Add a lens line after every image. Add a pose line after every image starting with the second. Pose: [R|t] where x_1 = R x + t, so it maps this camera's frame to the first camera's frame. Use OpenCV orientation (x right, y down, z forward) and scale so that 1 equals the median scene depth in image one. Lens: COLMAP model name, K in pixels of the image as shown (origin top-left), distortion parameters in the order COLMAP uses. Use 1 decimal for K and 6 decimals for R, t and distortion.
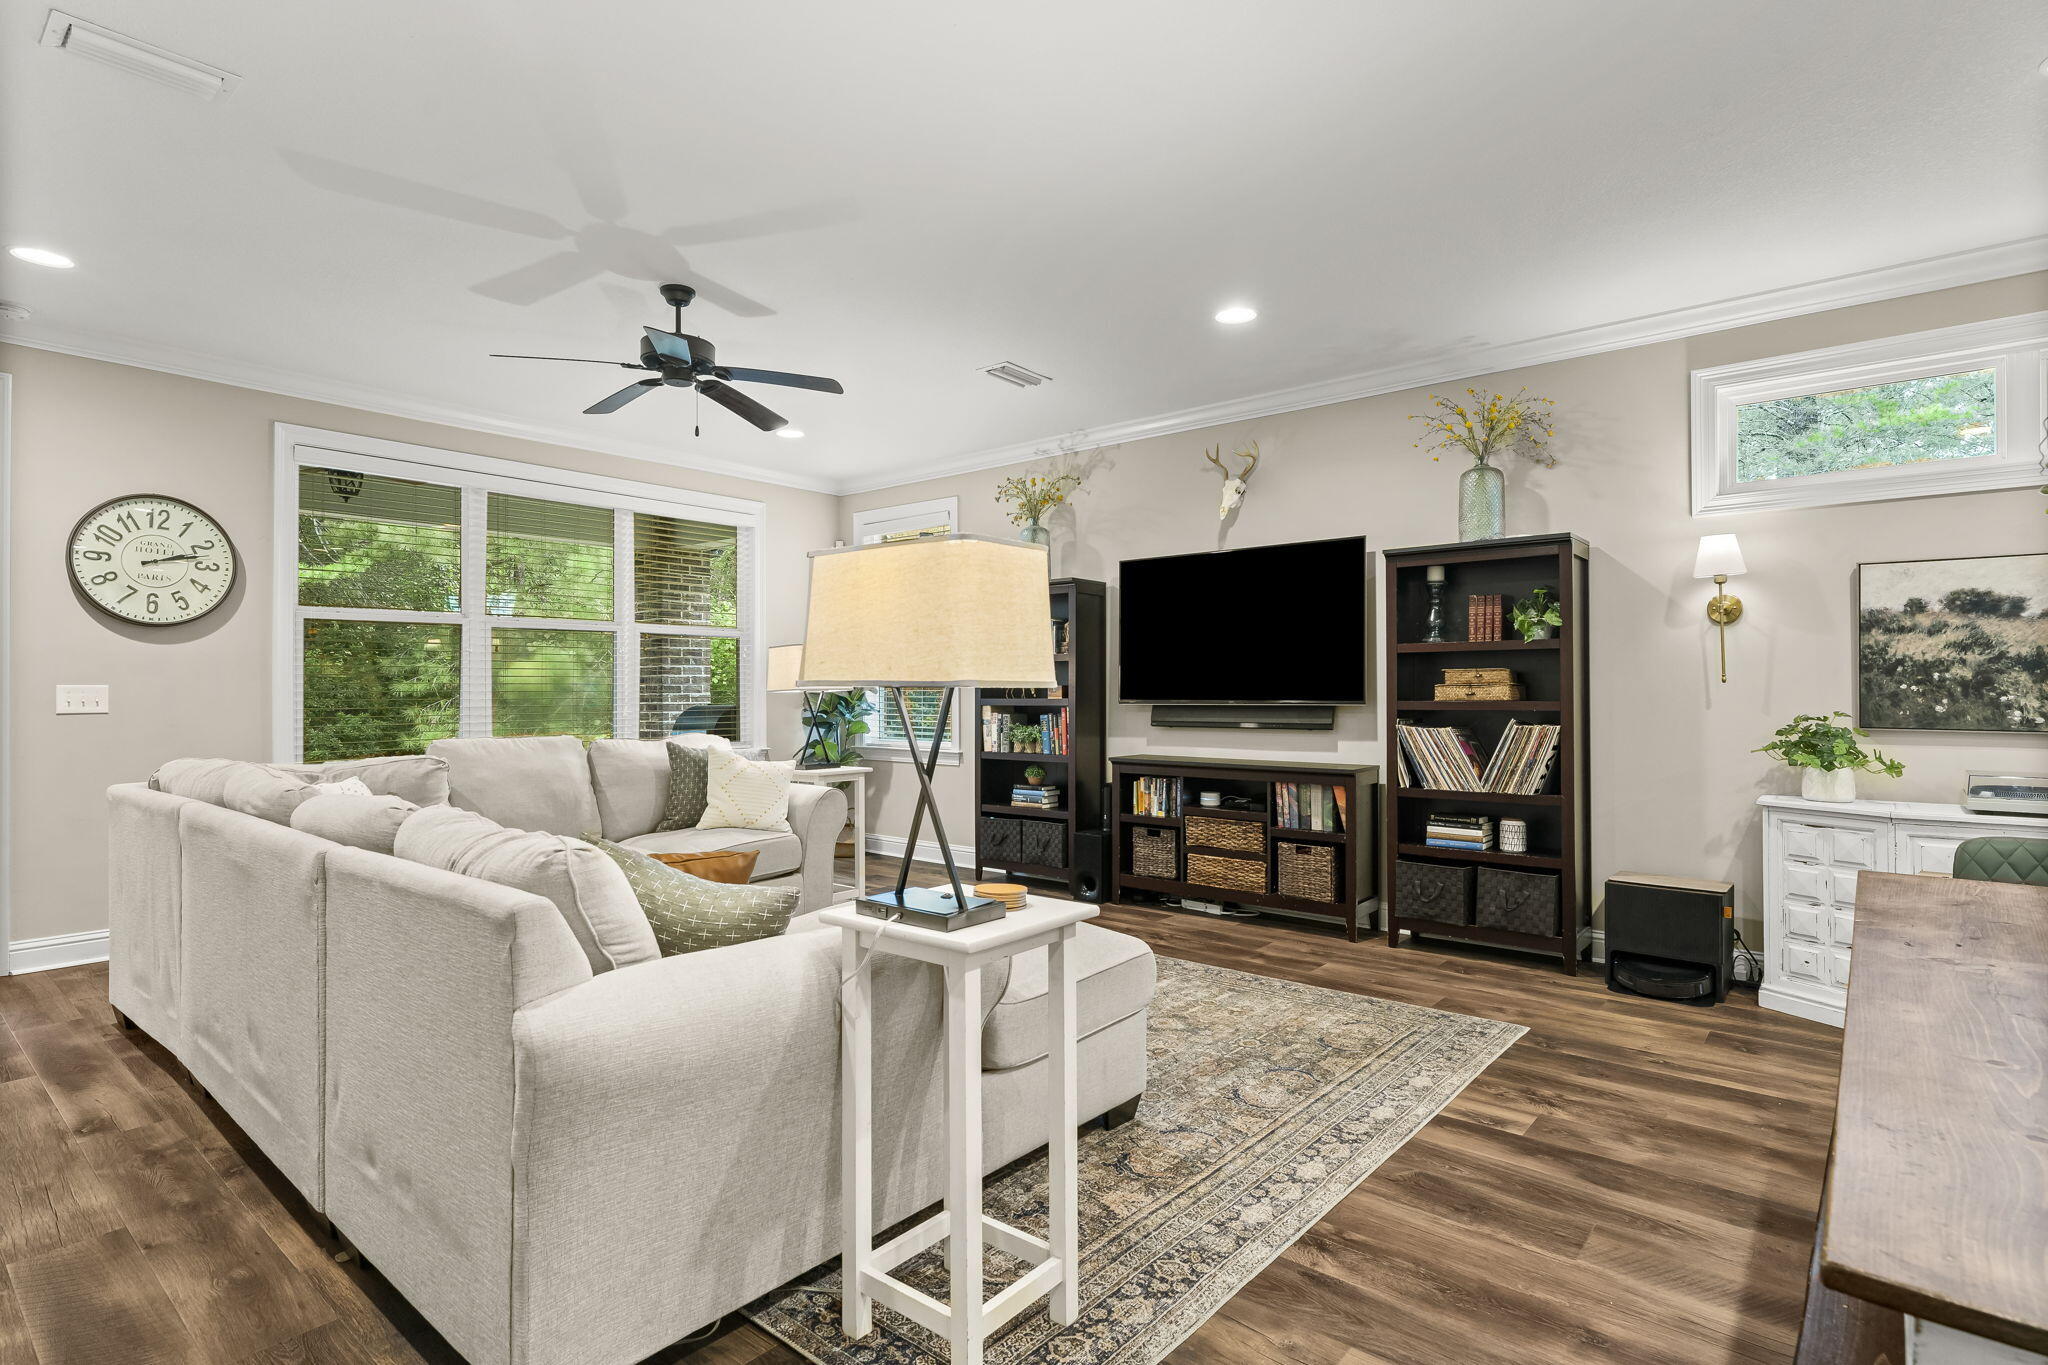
lens RADIAL K [[1017.0, 0, 1017.2], [0, 1017.0, 674.4], [0, 0, 1]] dist [0.000439, -0.000002]
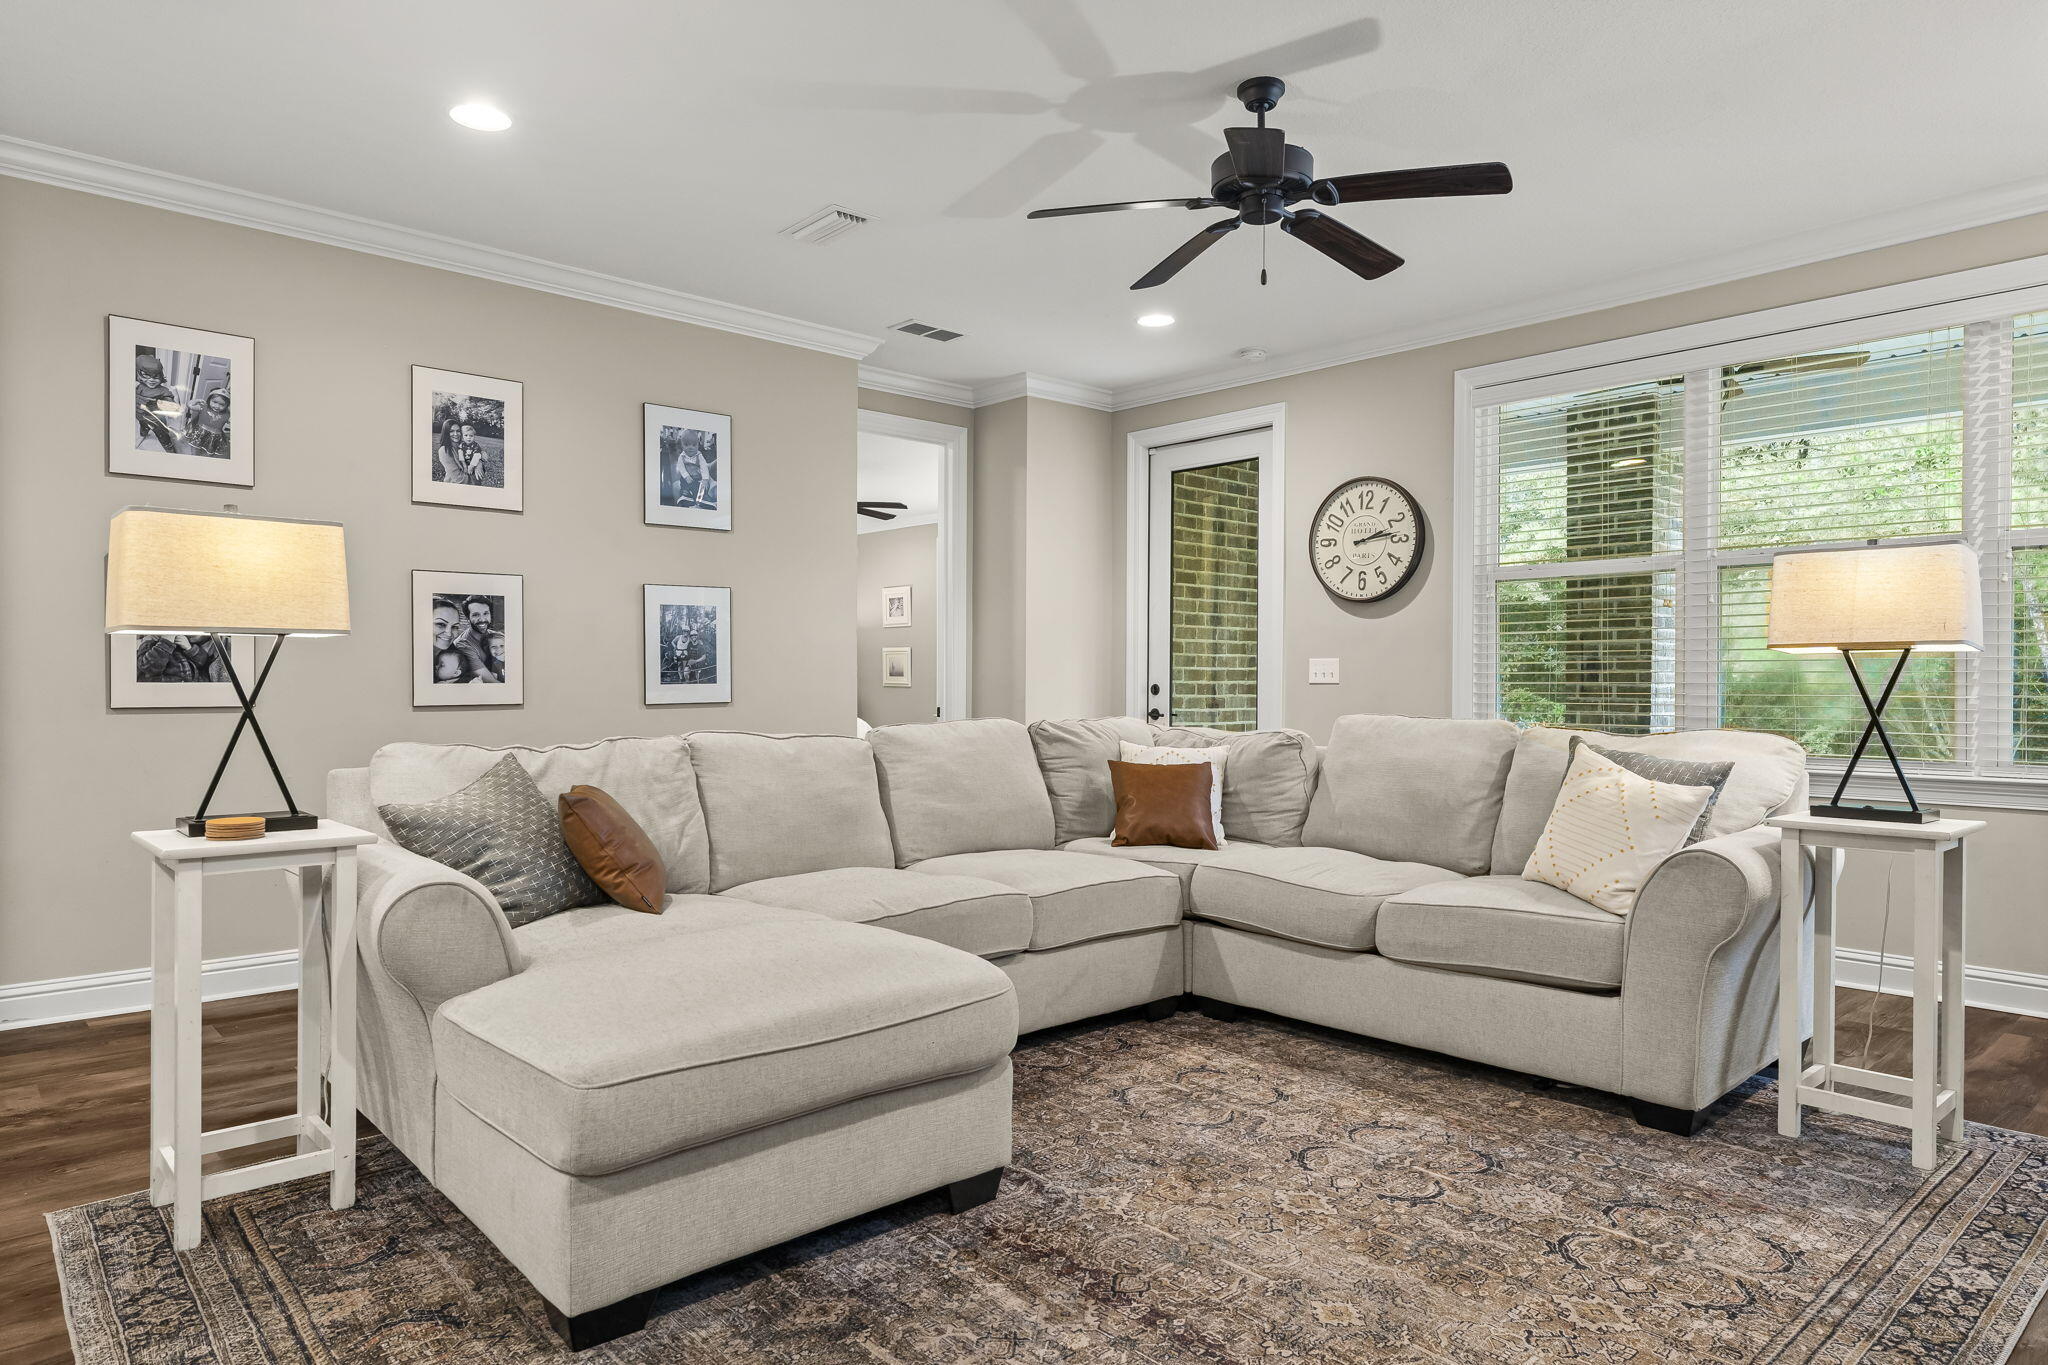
lens RADIAL K [[1233.3, 0, 1017.8], [0, 1233.3, 694.1], [0, 0, 1]] dist [0.003331, 0.000157]
pose [[-0.135926, 0.012210, -0.990644, 0.505033], [0.014882, 0.999836, 0.010281, 0.031698], [0.990607, -0.013345, -0.136086, 0.871216]]
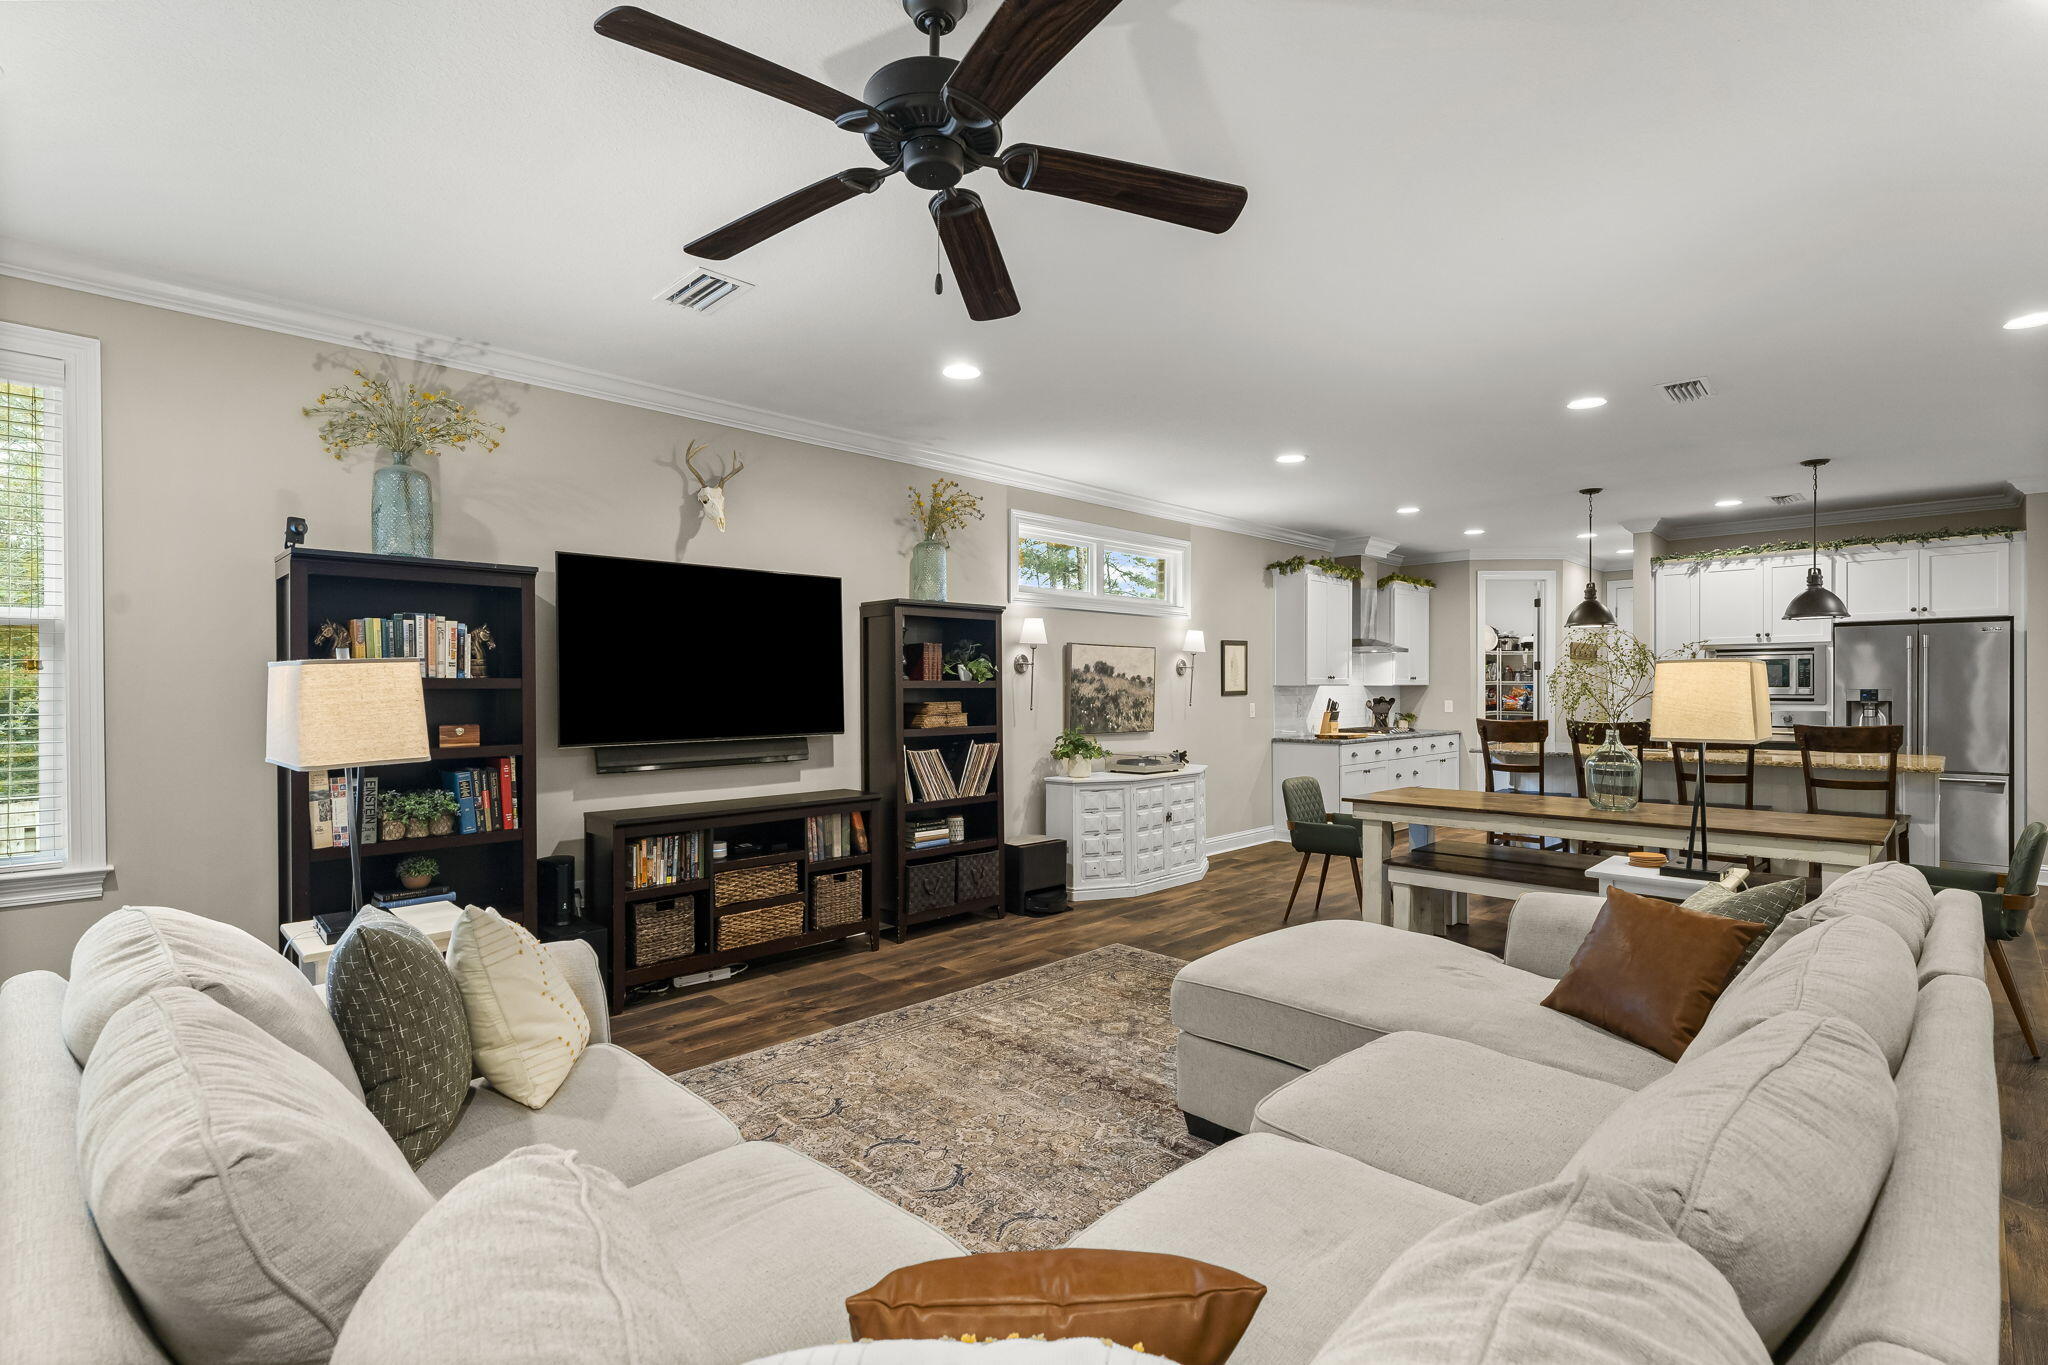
lens RADIAL K [[942.5, 0, 1028.1], [0, 942.5, 684.1], [0, 0, 1]] dist [0.001013, 0.000022]
pose [[0.081375, 0.004794, 0.996672, -0.745629], [-0.016013, 0.999866, -0.003502, -0.026454], [-0.996555, -0.015674, 0.081441, 0.838888]]
